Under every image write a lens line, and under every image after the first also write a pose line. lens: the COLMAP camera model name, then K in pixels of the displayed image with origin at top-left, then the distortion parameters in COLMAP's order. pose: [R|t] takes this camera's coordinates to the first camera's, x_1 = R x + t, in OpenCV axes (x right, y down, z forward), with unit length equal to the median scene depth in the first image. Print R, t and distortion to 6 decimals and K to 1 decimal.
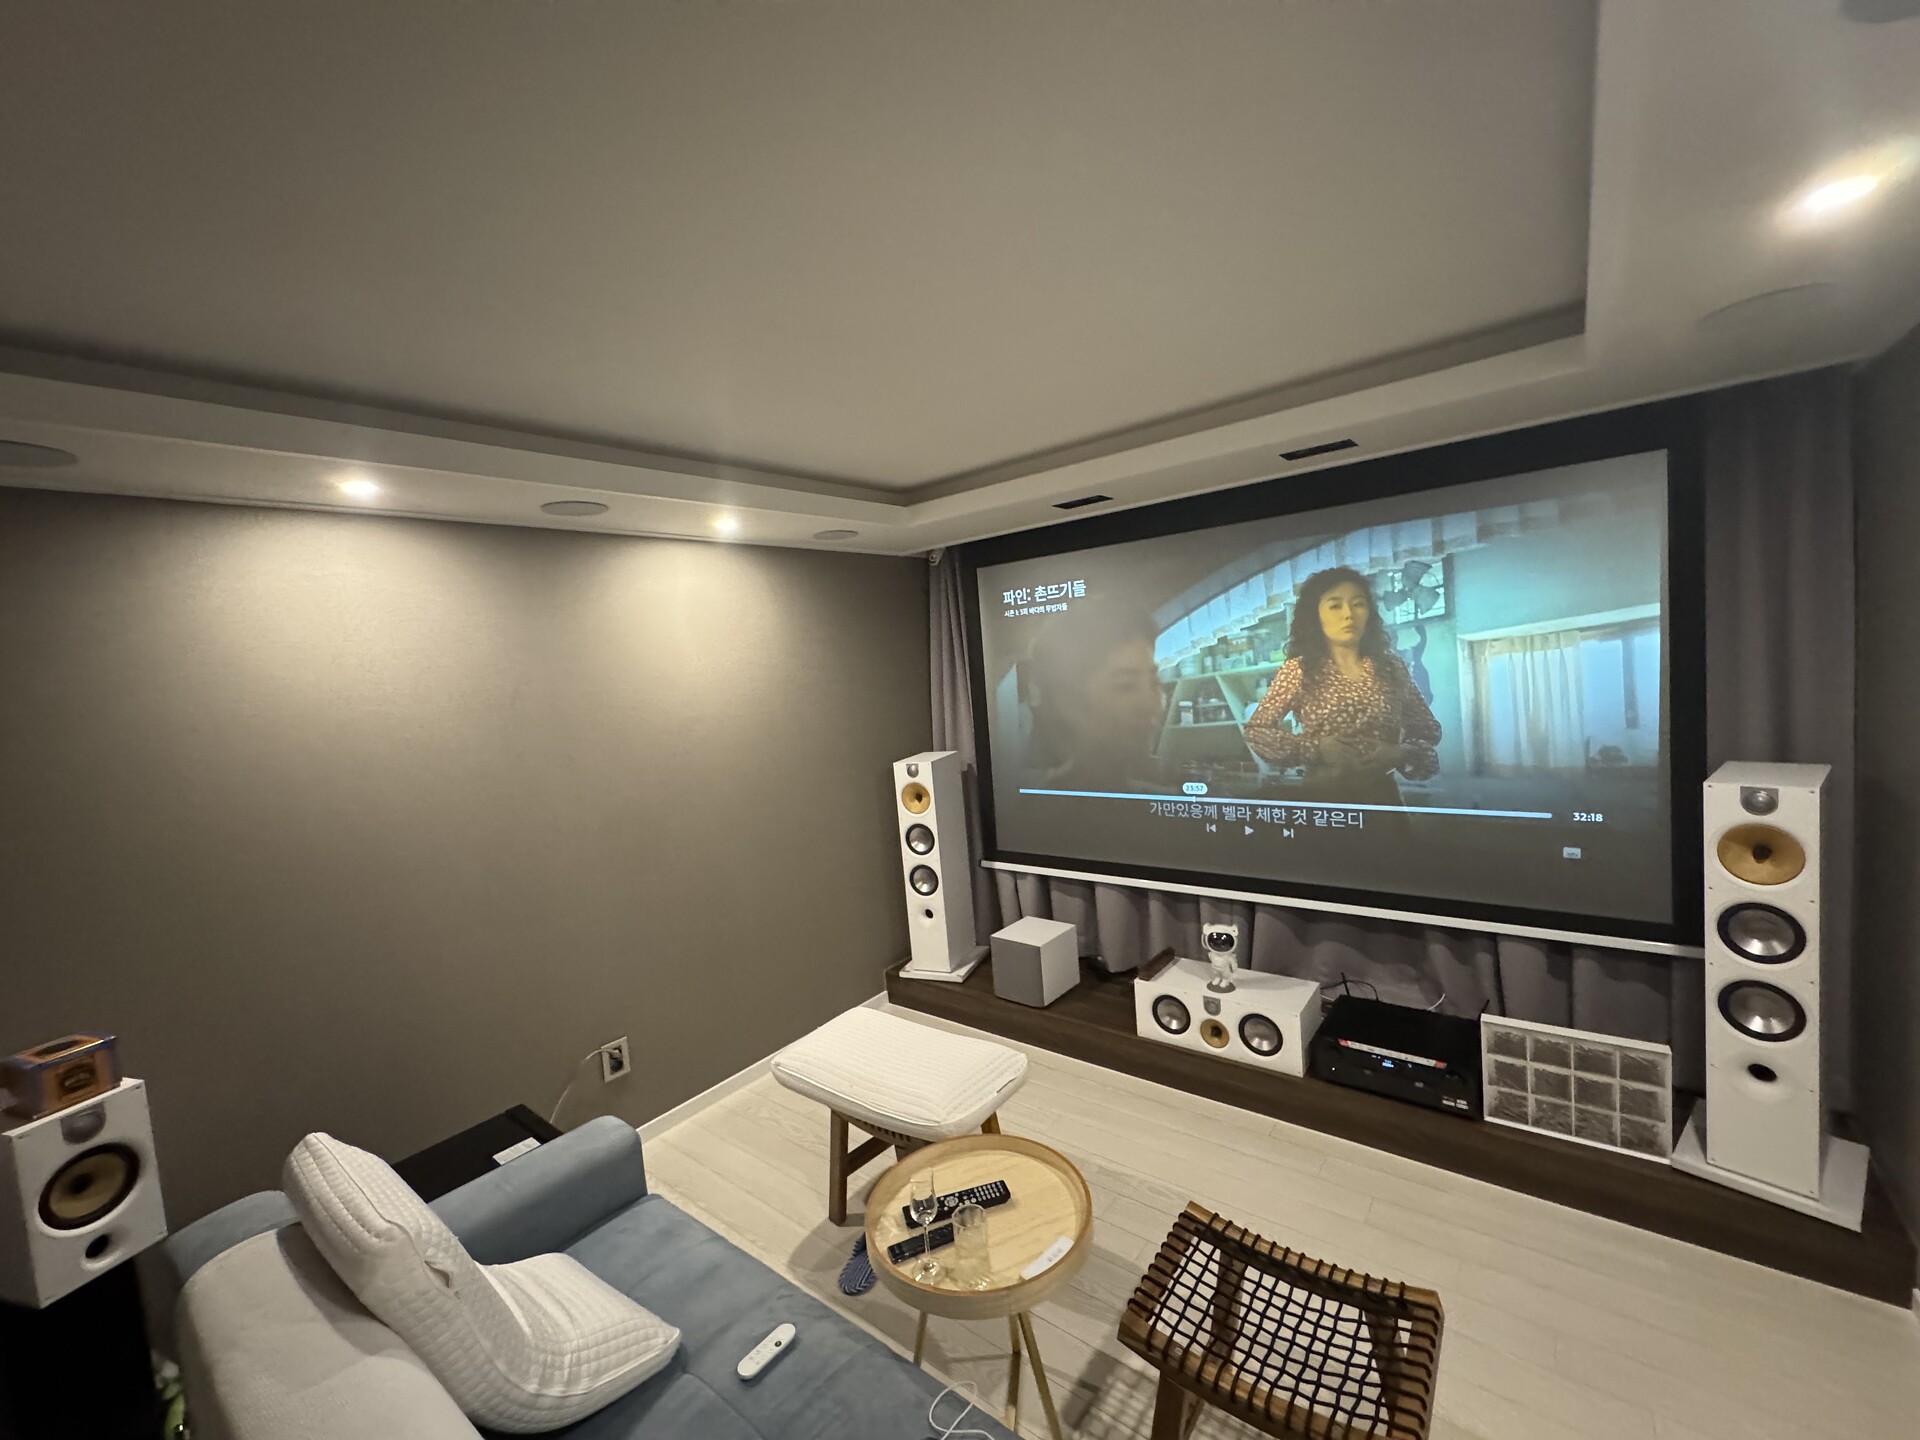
lens RADIAL K [[774.0, 0, 948.7], [0, 774.0, 722.3], [0, 0, 1]] dist [0.000380, 0.000037]
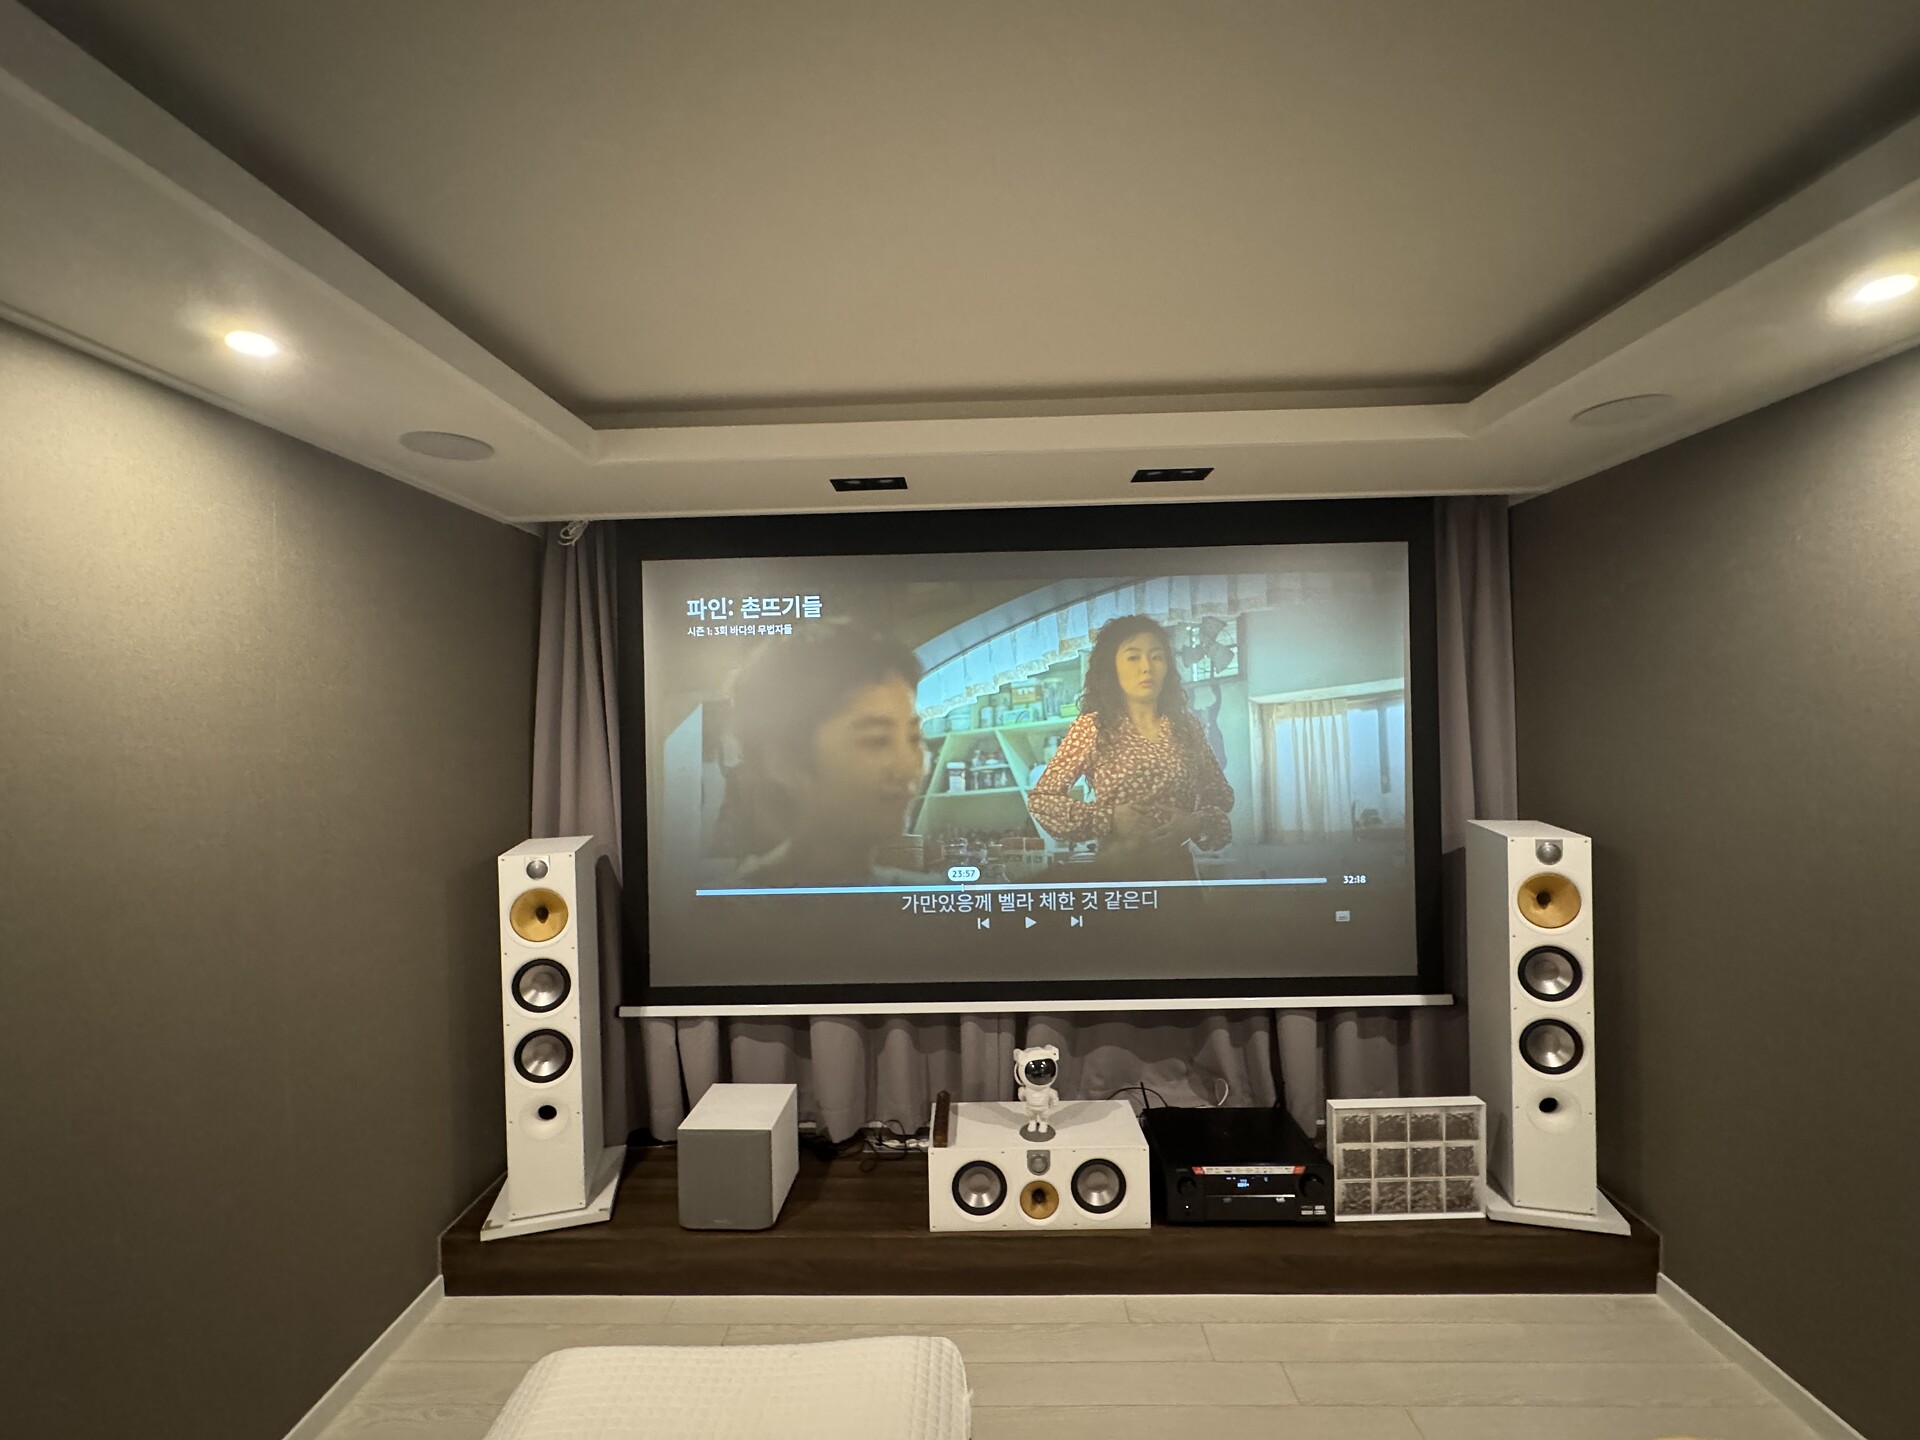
lens RADIAL K [[847.4, 0, 960.0], [0, 847.4, 720.0], [0, 0, 1]] dist [0.000428, 0.000881]
pose [[0.790151, 0.064445, 0.609514, -0.241221], [0.004269, 0.993854, -0.110617, 0.027981], [-0.612897, 0.090006, 0.785020, 0.344055]]
